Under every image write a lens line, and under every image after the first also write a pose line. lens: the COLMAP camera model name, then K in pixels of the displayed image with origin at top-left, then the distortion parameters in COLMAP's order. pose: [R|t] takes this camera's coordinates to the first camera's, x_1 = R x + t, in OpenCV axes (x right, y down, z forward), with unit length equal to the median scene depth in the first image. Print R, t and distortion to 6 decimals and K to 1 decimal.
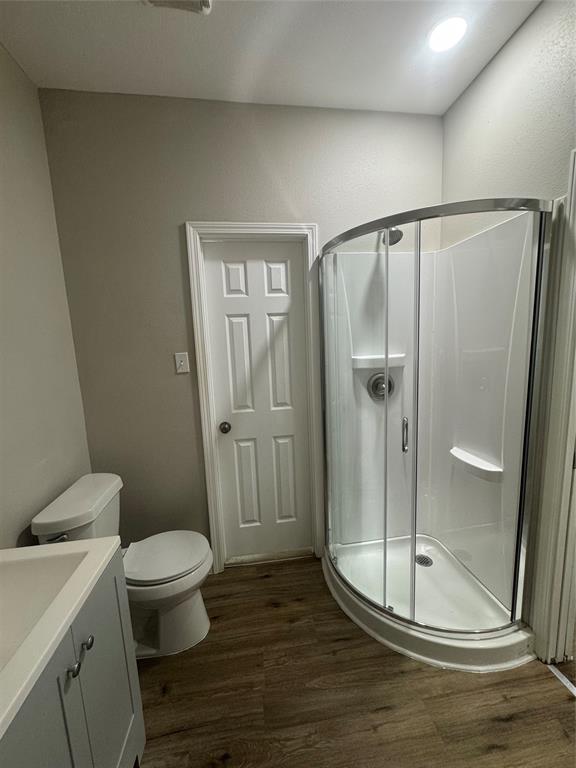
lens RADIAL K [[311.4, 0, 285.1], [0, 311.4, 384.6], [0, 0, 1]] dist [0.006113, 0.000959]
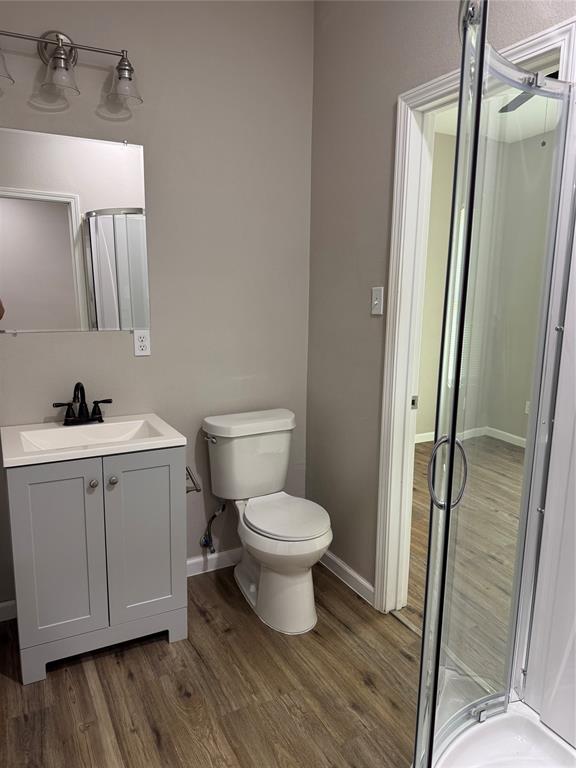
lens RADIAL K [[547.7, 0, 284.7], [0, 547.7, 387.3], [0, 0, 1]] dist [0.067760, -0.074595]
pose [[0.341076, 0.206148, -0.917153, 1.032472], [-0.159237, 0.974228, 0.159759, -0.056041], [0.926451, 0.091555, 0.365112, 0.445234]]
